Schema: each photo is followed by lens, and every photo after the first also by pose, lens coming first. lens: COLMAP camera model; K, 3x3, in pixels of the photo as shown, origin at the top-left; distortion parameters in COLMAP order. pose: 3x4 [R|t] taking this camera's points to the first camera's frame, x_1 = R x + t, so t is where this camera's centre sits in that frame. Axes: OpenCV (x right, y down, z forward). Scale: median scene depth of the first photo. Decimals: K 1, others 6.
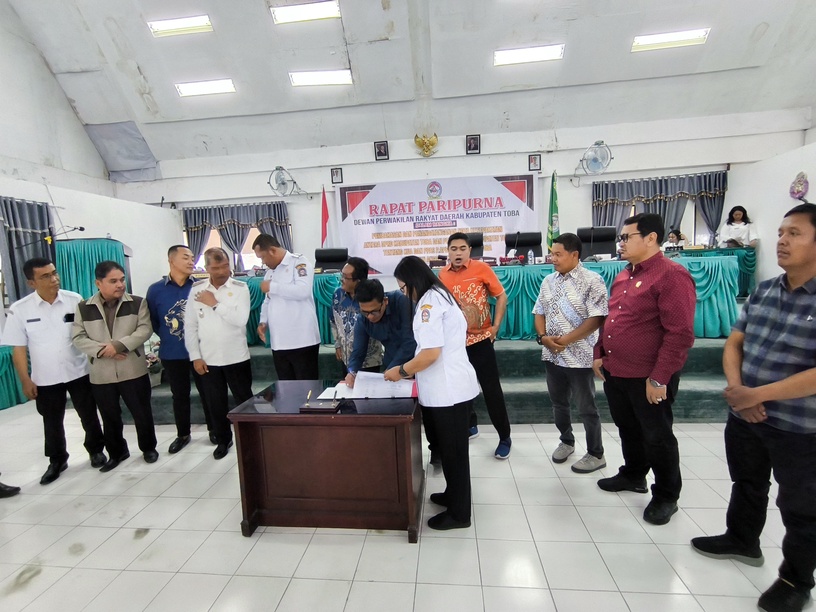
lens RADIAL K [[389.9, 0, 406.5], [0, 389.9, 294.2], [0, 0, 1]] dist [0.000076, 0.002676]
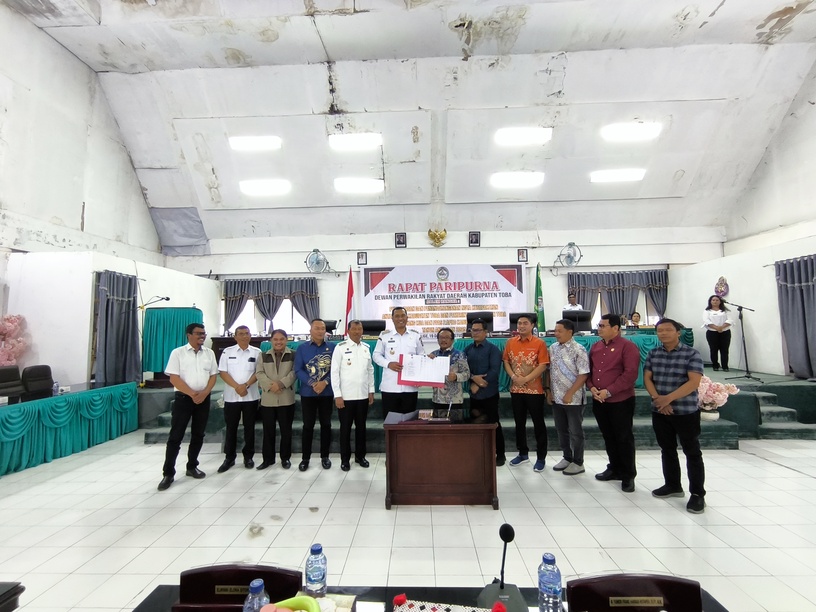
lens RADIAL K [[398.8, 0, 412.7], [0, 398.8, 302.3], [0, 0, 1]] dist [0.003809, 0.002357]
pose [[0.994586, 0.033970, 0.098204, -0.143384], [-0.018467, 0.987795, -0.154658, 0.015413], [-0.102259, 0.152007, 0.983075, -0.202100]]
